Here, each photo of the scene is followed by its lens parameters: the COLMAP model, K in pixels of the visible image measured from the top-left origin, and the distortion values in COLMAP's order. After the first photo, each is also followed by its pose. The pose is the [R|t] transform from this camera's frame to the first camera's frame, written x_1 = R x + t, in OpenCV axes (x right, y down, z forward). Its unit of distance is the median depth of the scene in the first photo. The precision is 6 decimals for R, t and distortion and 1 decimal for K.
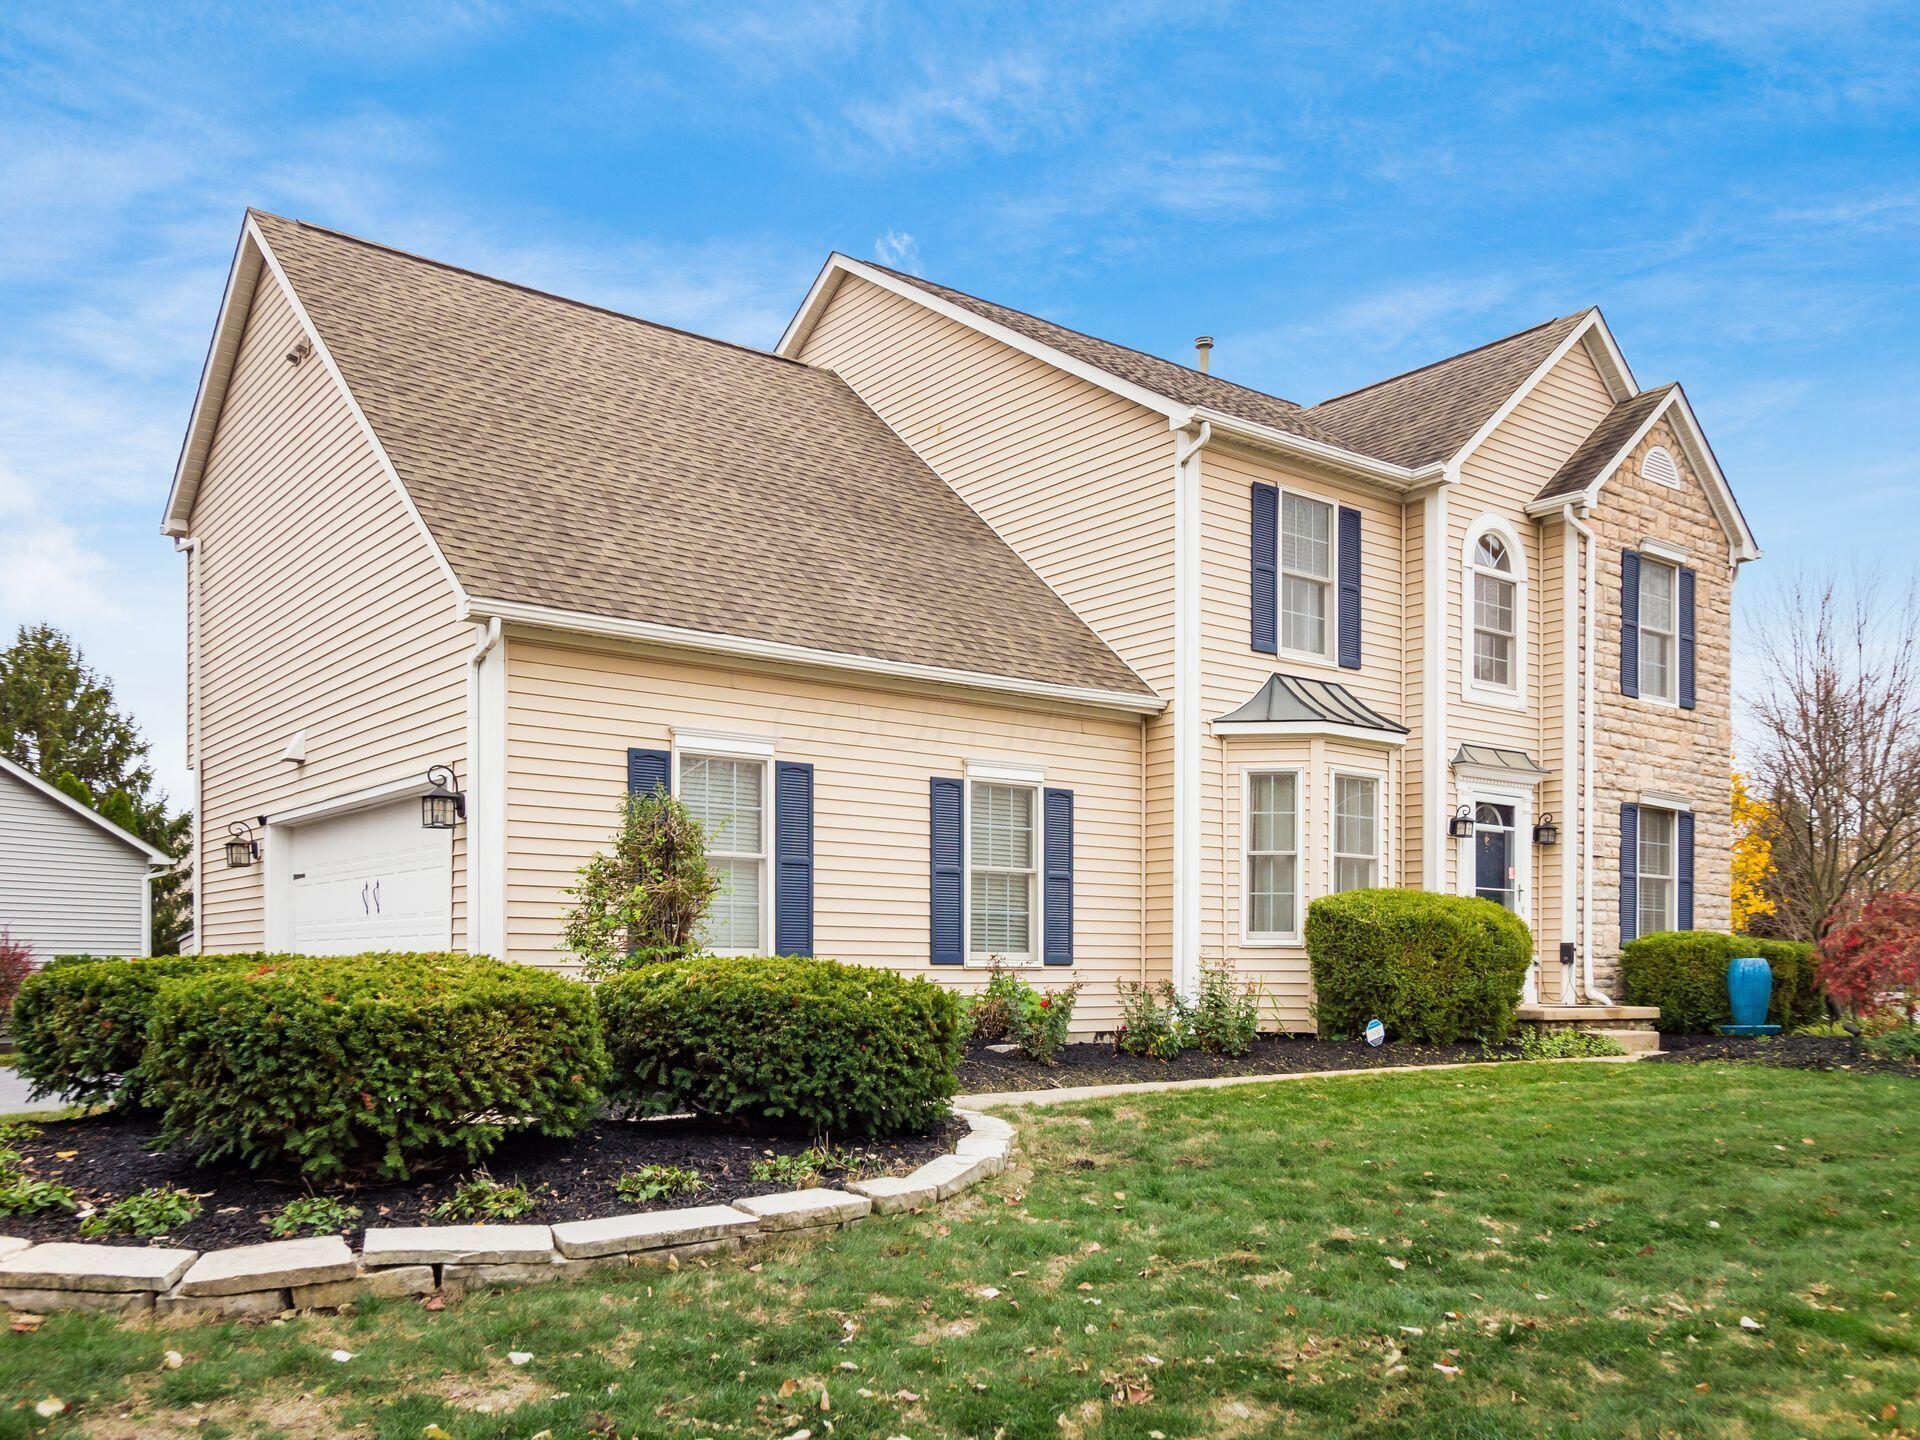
lens RADIAL K [[1585.1, 0, 955.9], [0, 1585.1, 741.3], [0, 0, 1]] dist [-0.000997, 0.043495]
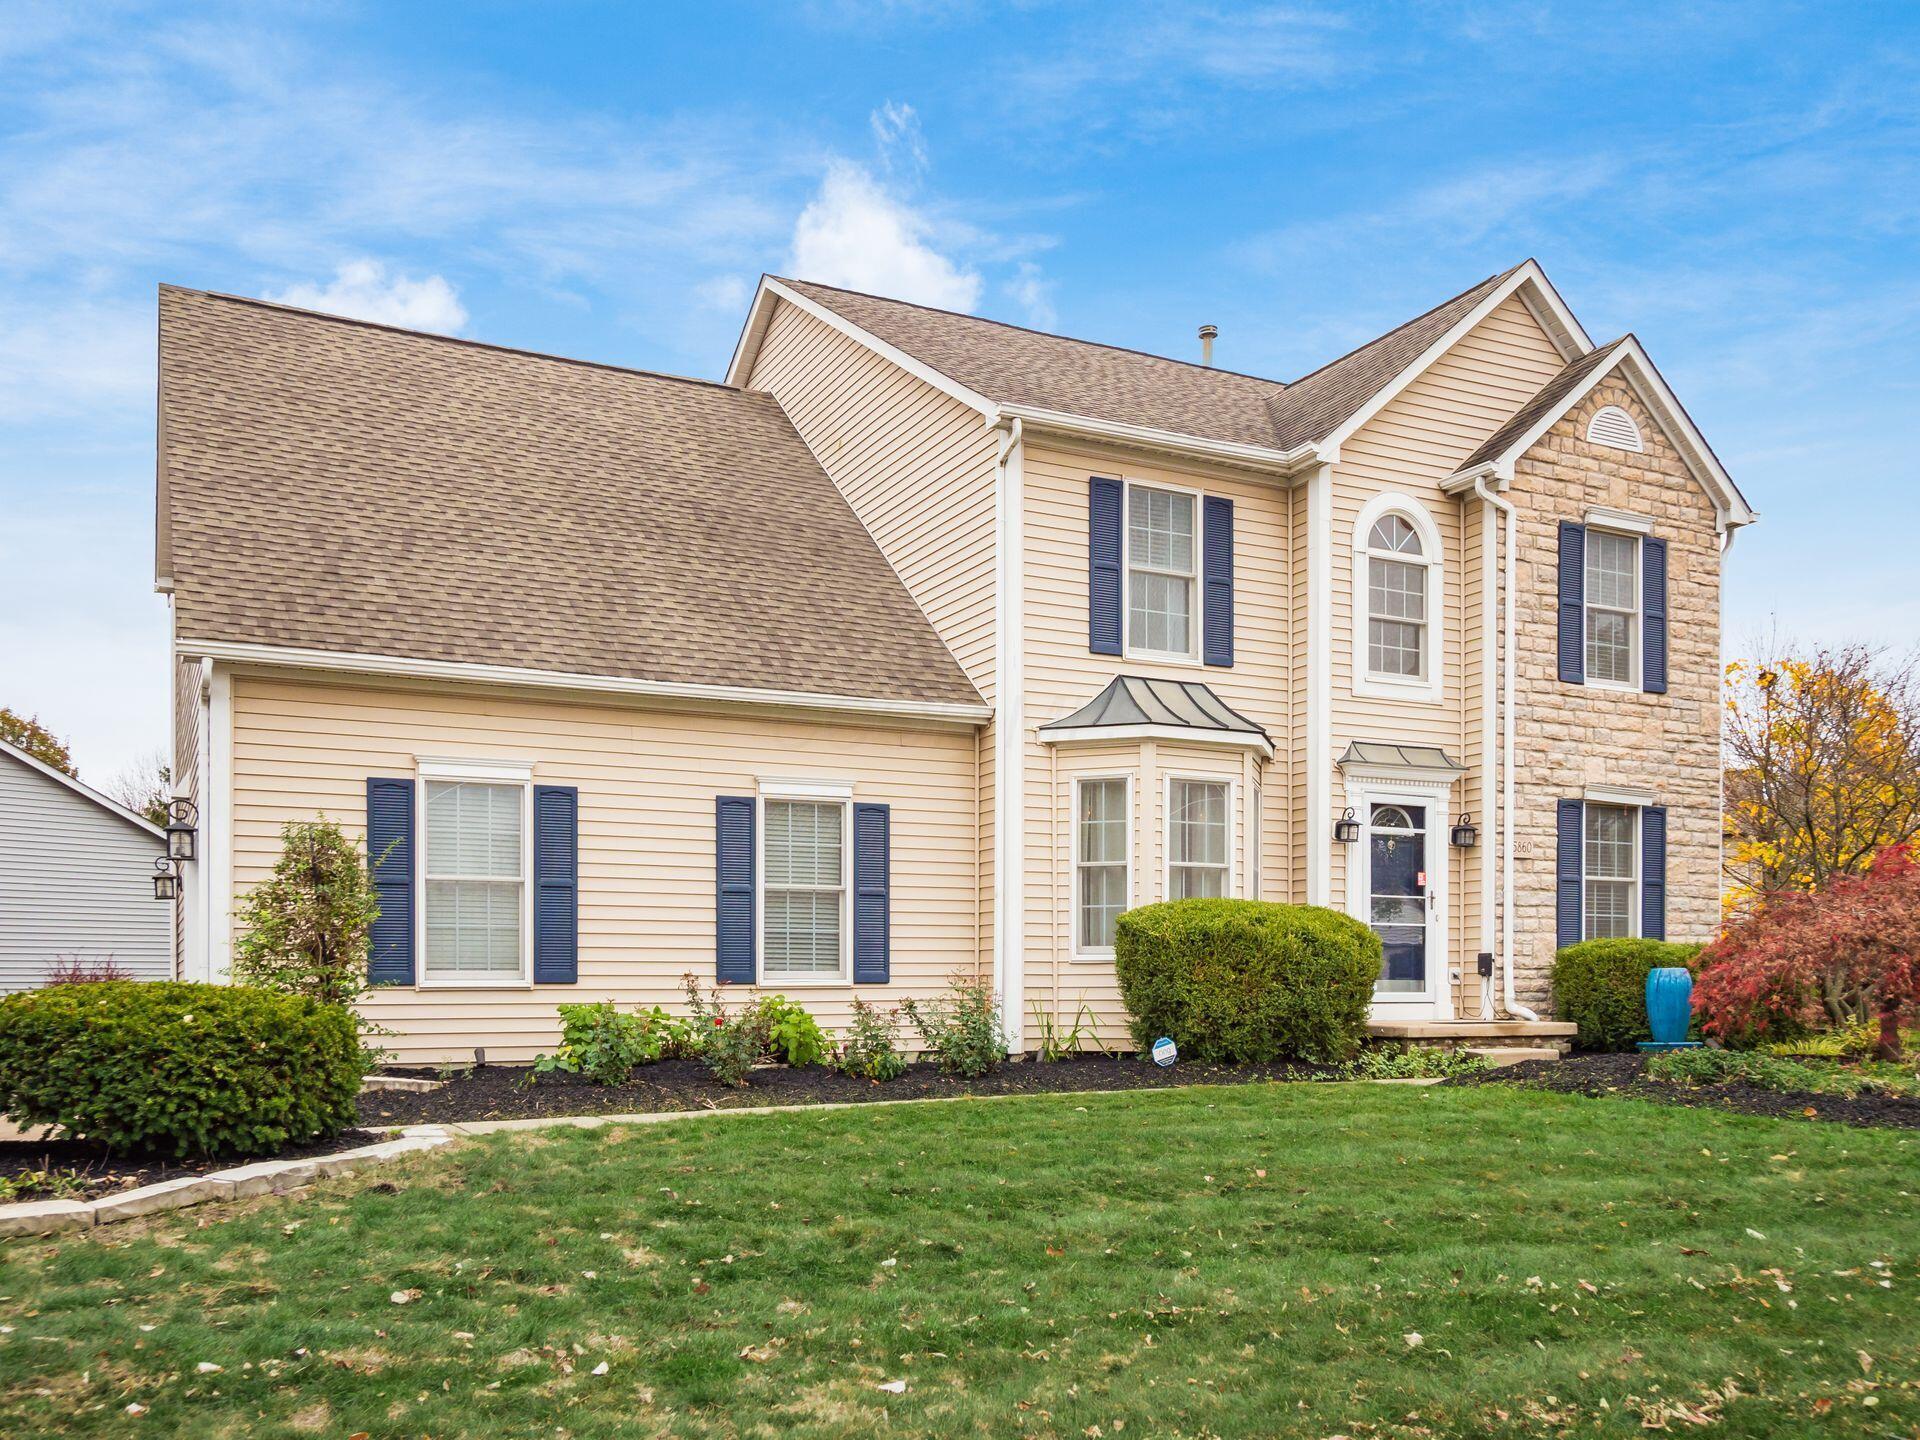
lens RADIAL K [[1585.1, 0, 944.8], [0, 1585.1, 767.6], [0, 0, 1]] dist [-0.000997, 0.043495]
pose [[0.982653, -0.034439, -0.182226, 0.271093], [0.035375, 0.999372, 0.001883, 0.007032], [0.182047, -0.008297, 0.983255, 0.041857]]
